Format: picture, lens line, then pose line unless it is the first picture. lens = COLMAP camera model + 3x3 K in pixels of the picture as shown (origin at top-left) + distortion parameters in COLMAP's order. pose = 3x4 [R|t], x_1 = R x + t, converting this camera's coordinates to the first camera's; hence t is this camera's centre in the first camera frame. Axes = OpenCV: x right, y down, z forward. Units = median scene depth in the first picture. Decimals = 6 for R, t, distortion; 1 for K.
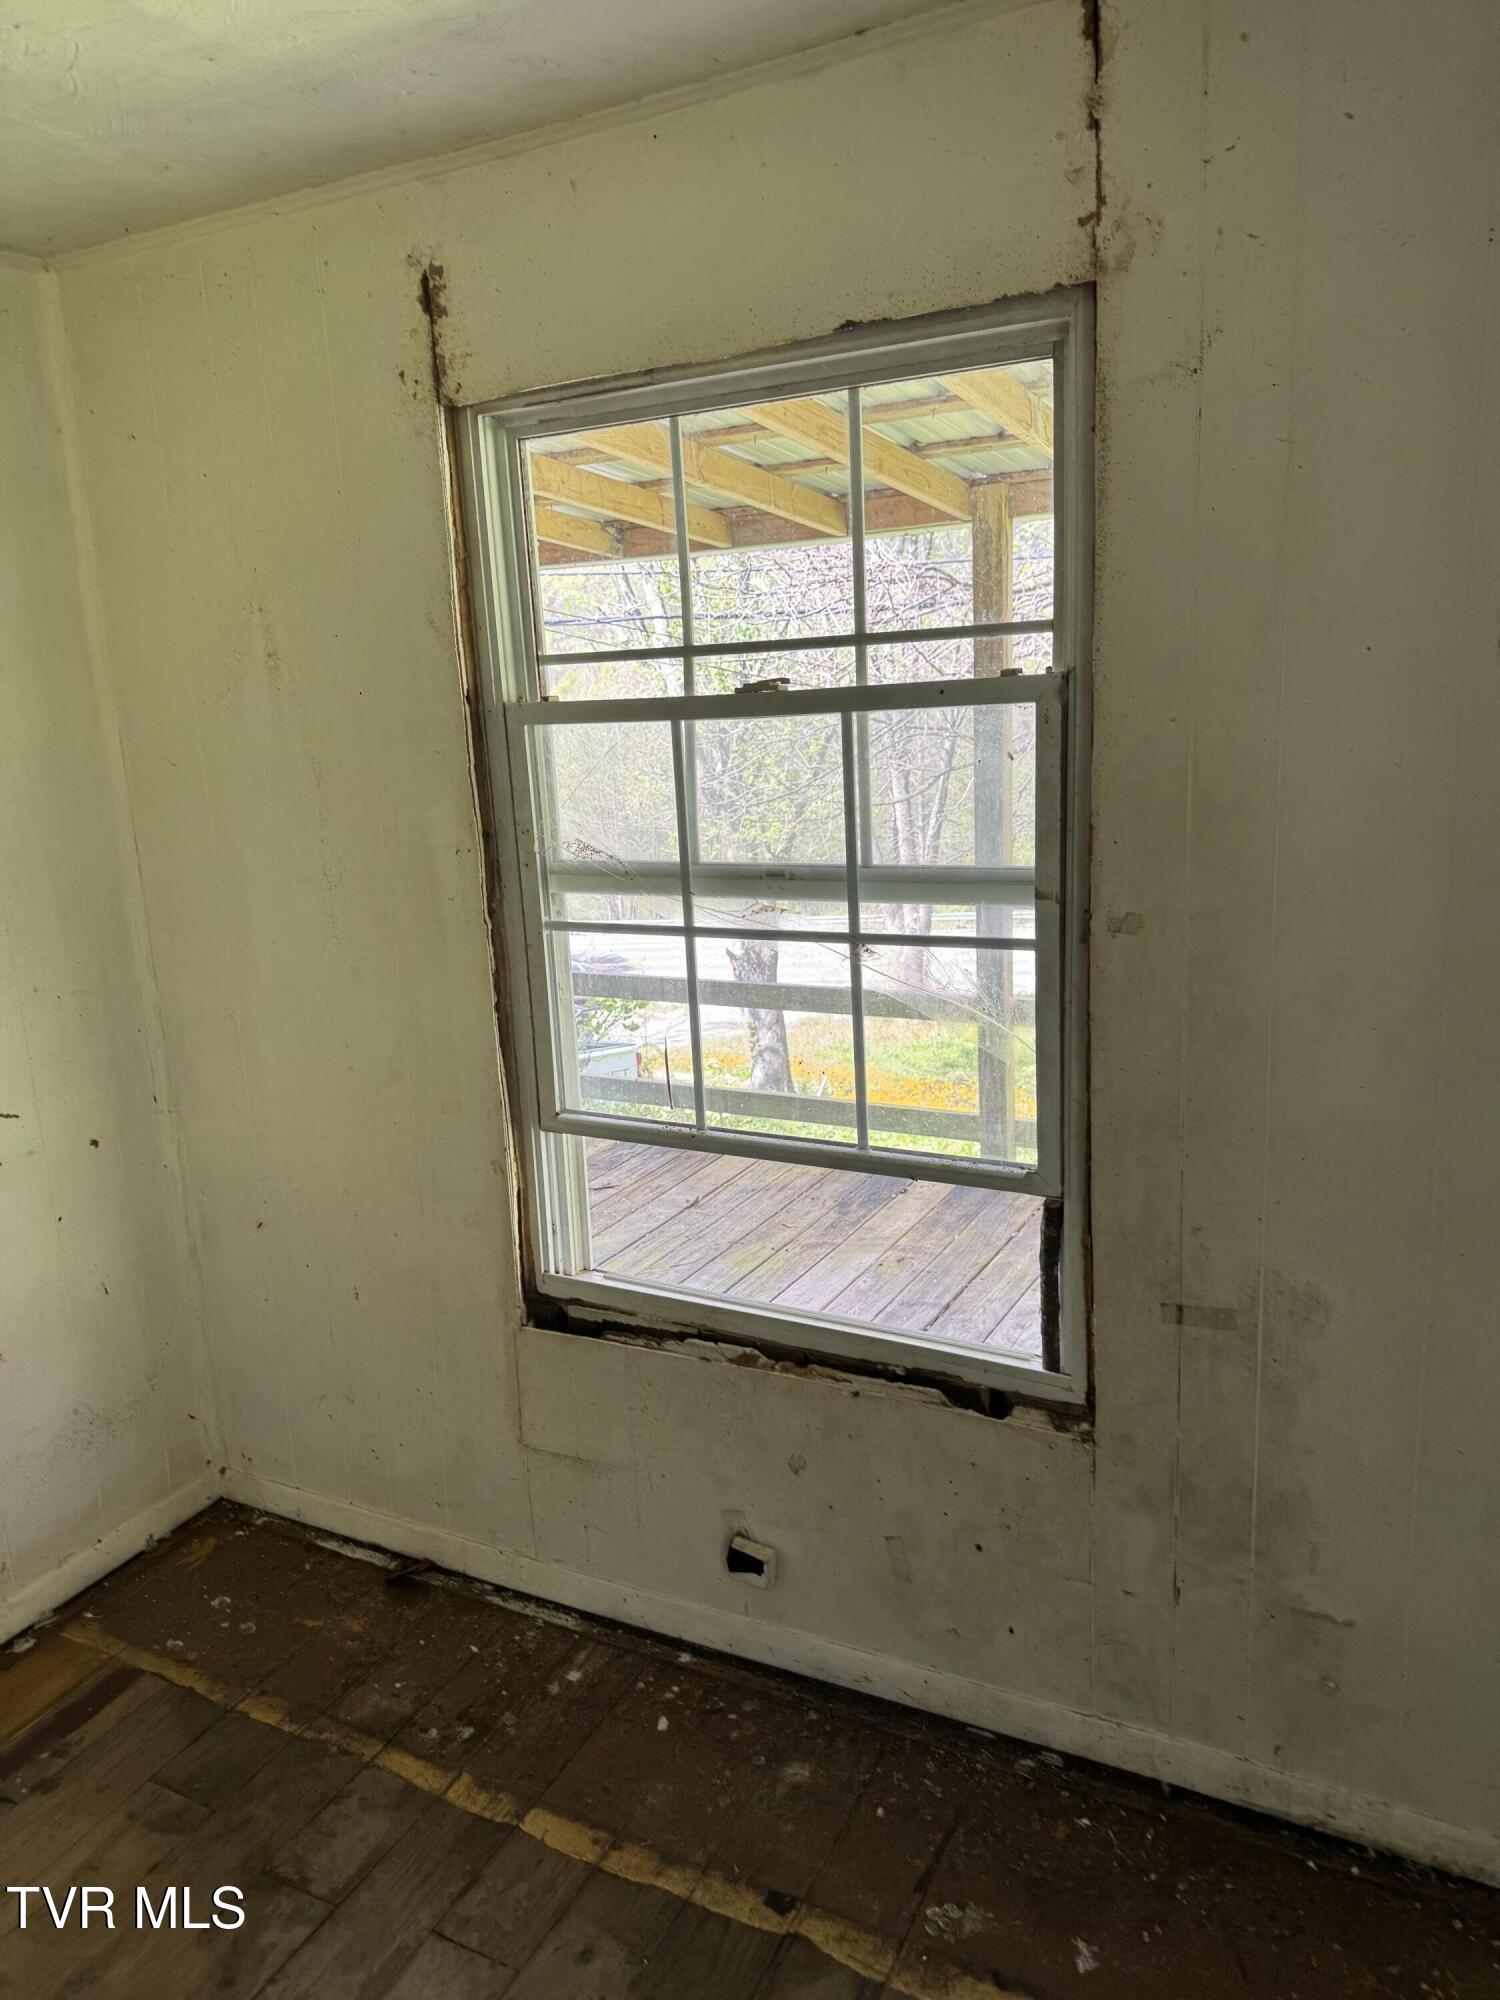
lens RADIAL K [[1415.7, 0, 752.6], [0, 1415.7, 996.1], [0, 0, 1]] dist [0.024076, -0.029417]
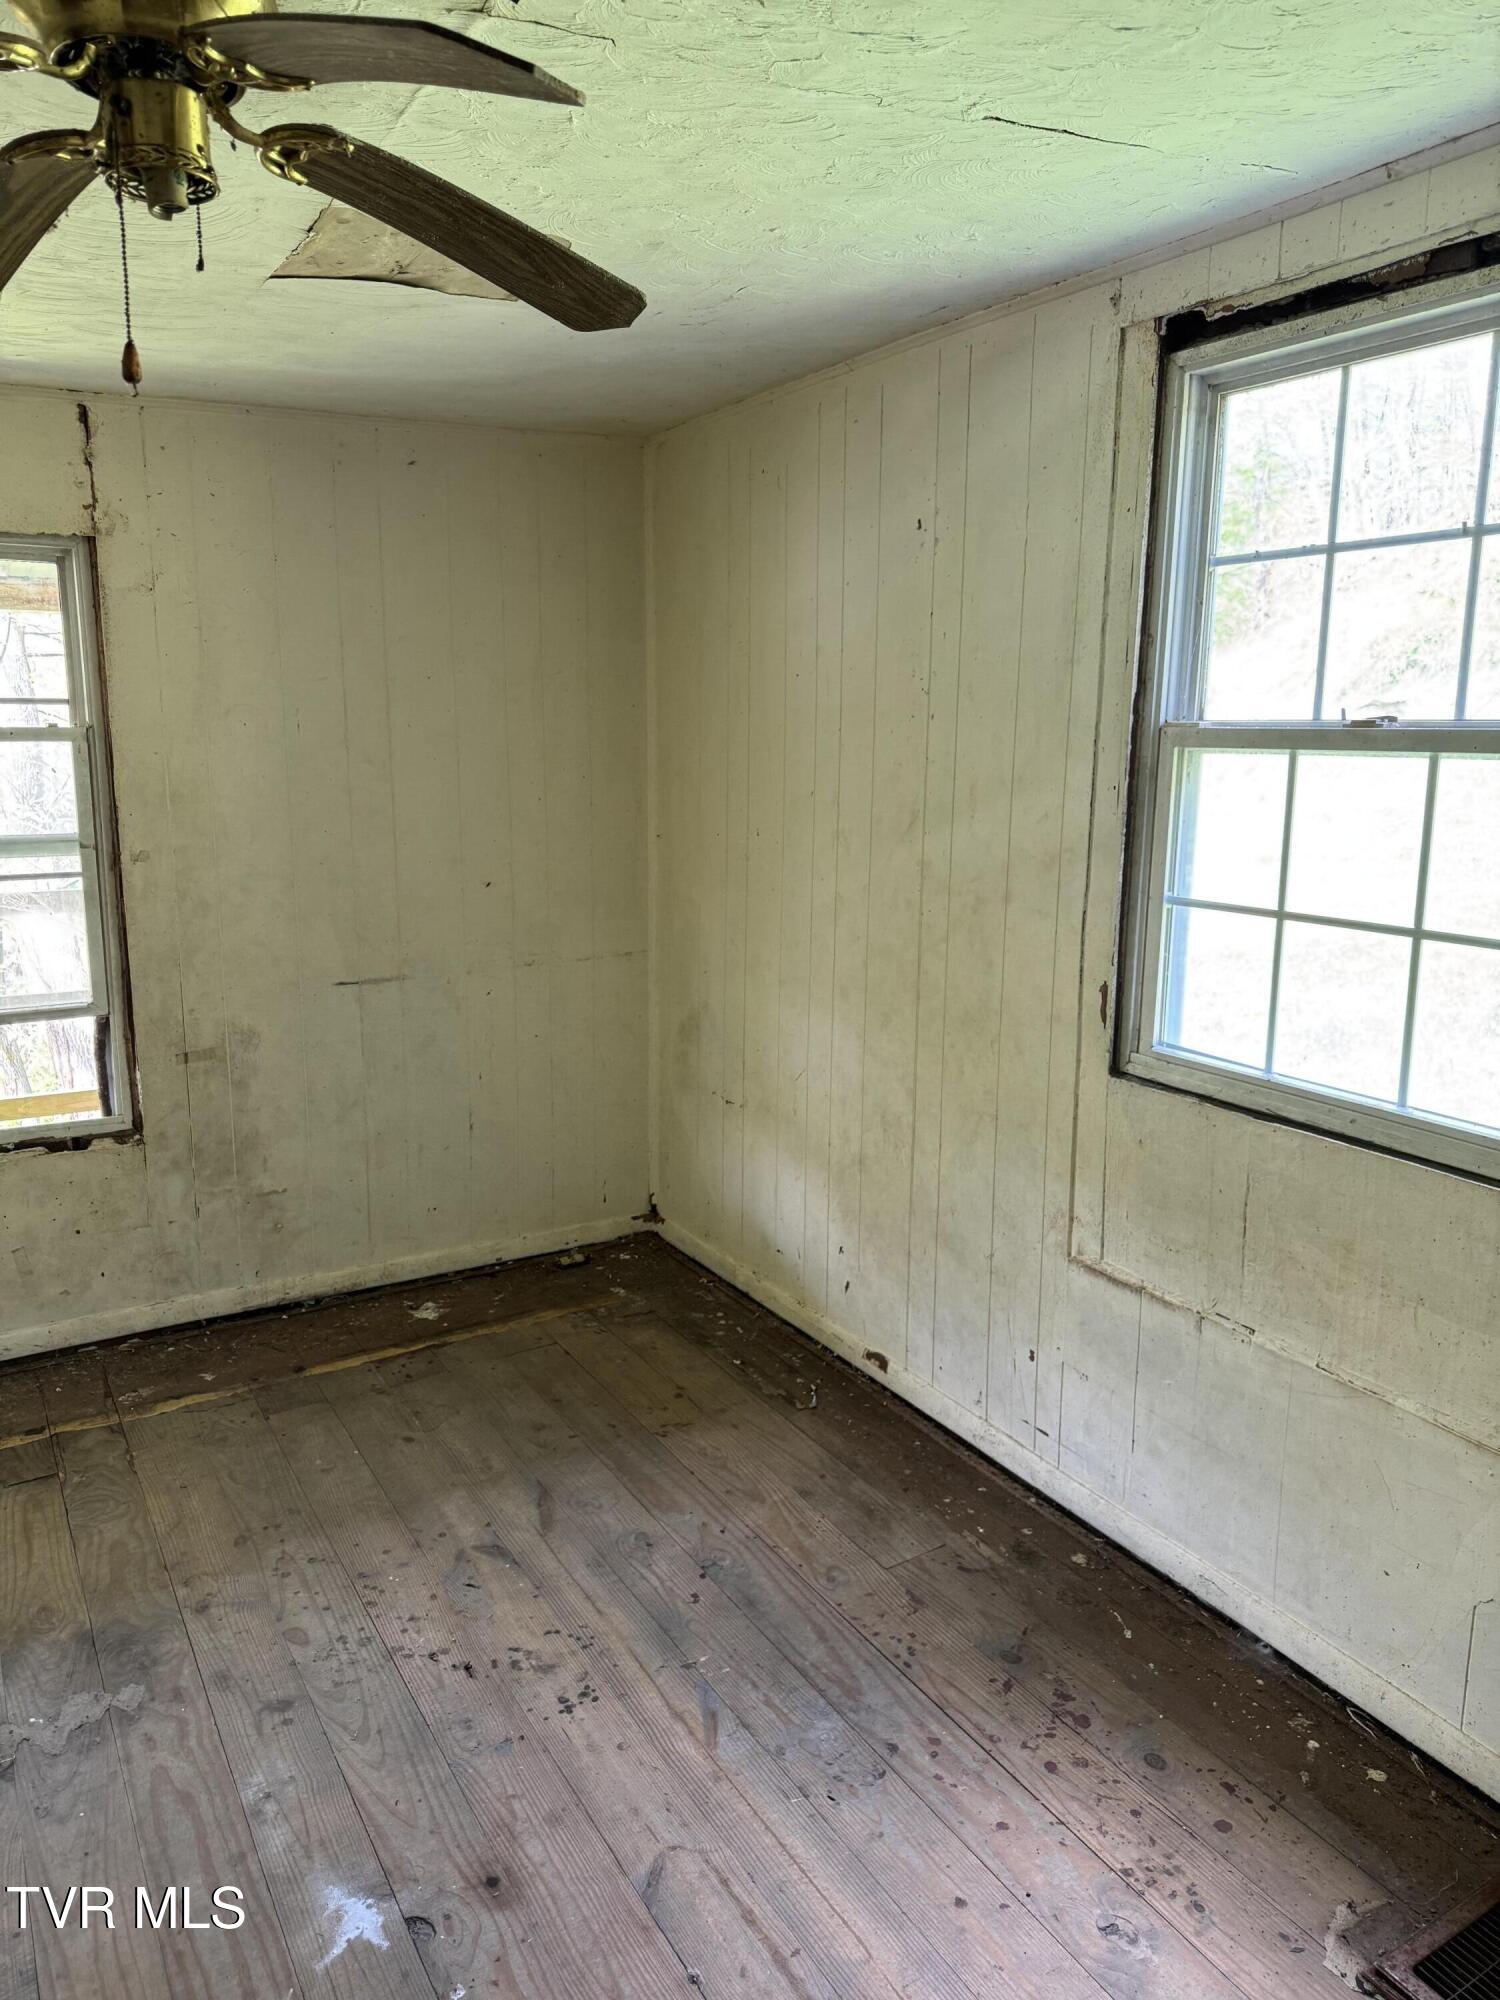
lens RADIAL K [[1415.7, 0, 750.7], [0, 1415.7, 997.0], [0, 0, 1]] dist [0.024076, -0.029417]
pose [[0.544710, -0.114326, 0.830795, -0.876376], [0.148666, 0.988137, 0.038505, 0.179485], [-0.825342, 0.102537, 0.555245, -0.721823]]
